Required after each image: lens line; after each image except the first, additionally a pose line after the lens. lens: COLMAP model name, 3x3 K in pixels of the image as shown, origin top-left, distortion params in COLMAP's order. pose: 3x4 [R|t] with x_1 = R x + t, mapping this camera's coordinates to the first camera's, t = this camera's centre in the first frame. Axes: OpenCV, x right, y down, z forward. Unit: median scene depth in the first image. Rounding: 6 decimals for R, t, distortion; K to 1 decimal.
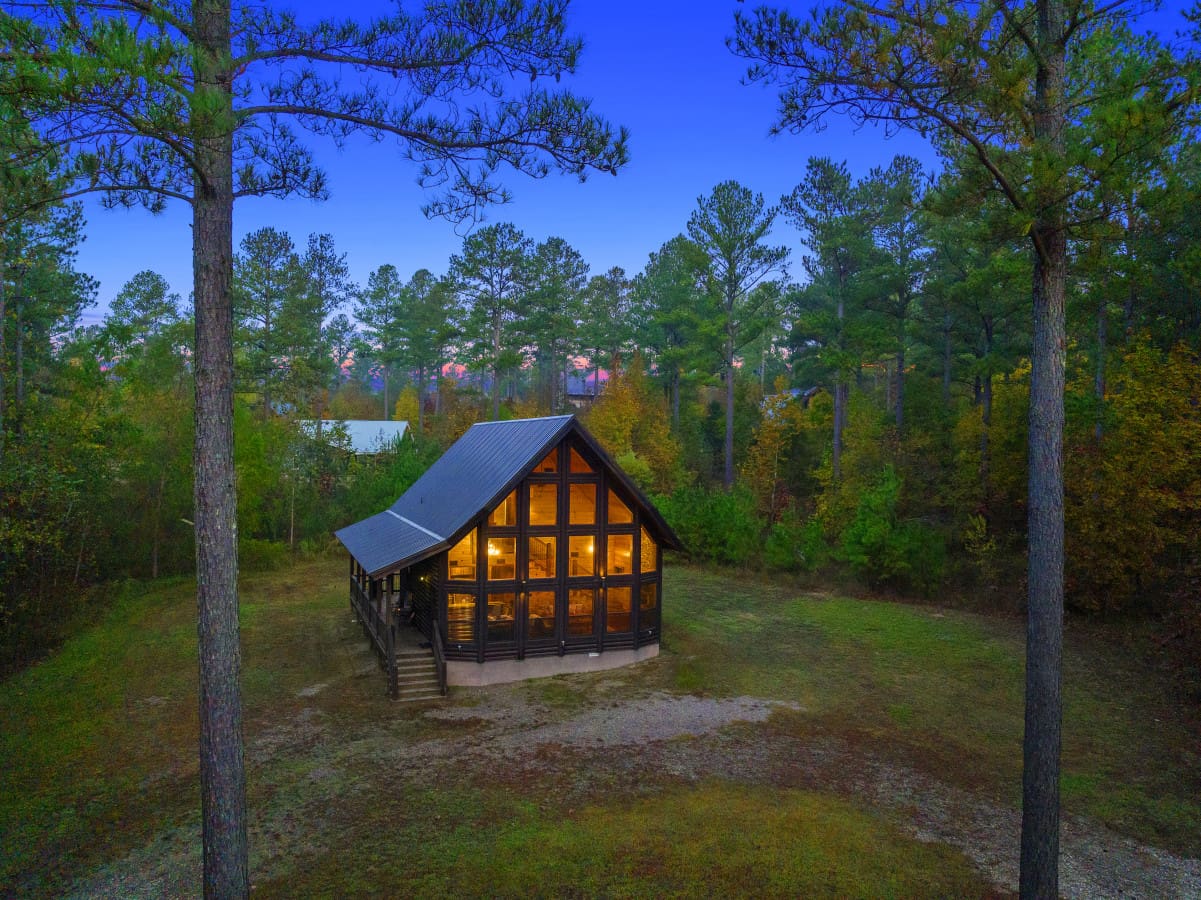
lens RADIAL K [[878.9, 0, 600.5], [0, 878.9, 450.0], [0, 0, 1]] dist [-0.003667, -0.001127]
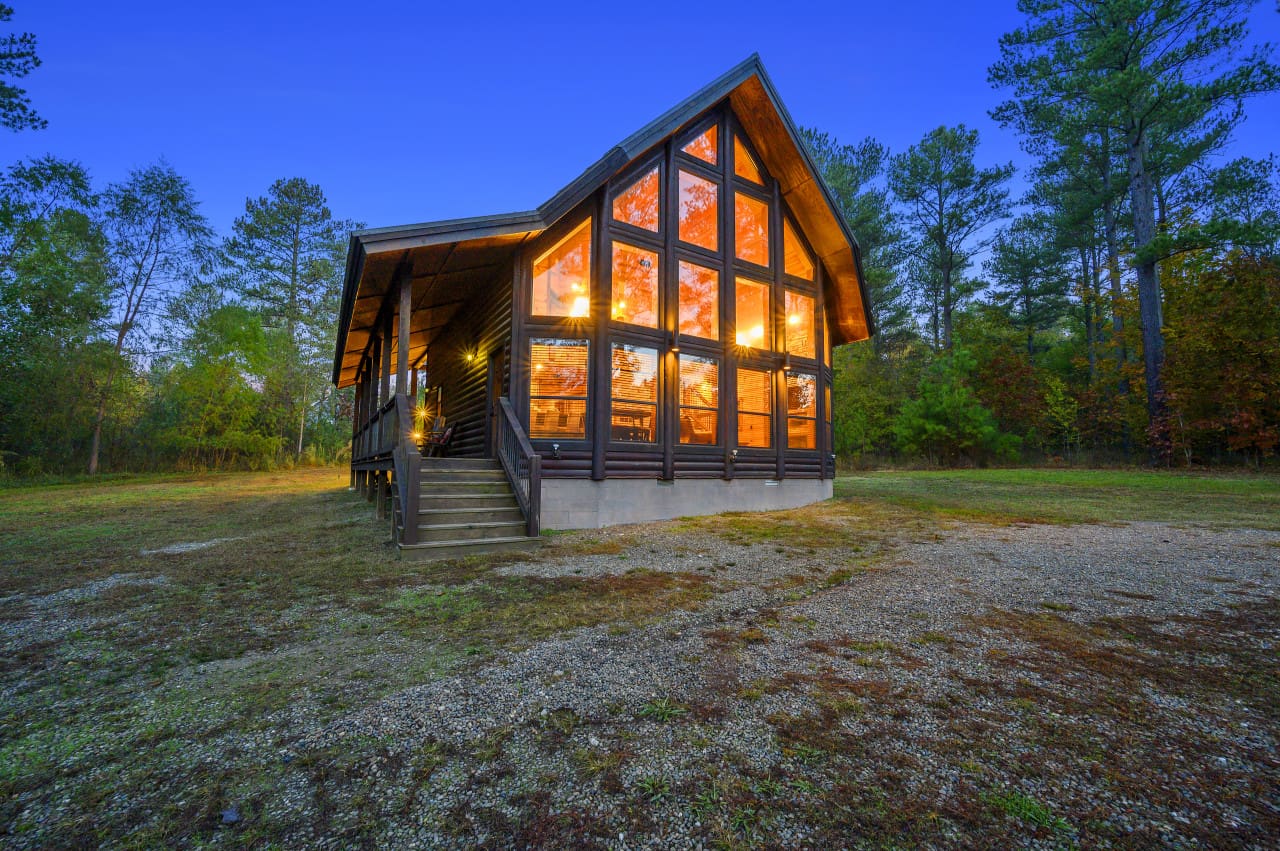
lens RADIAL K [[510.6, 0, 640.0], [0, 510.6, 425.5], [0, 0, 1]] dist [0.000333, 0.000077]
pose [[0.983193, 0.008730, 0.182362, -0.163899], [0.009748, 0.994921, -0.100184, 0.238067], [-0.182311, 0.100278, 0.978114, 0.705804]]
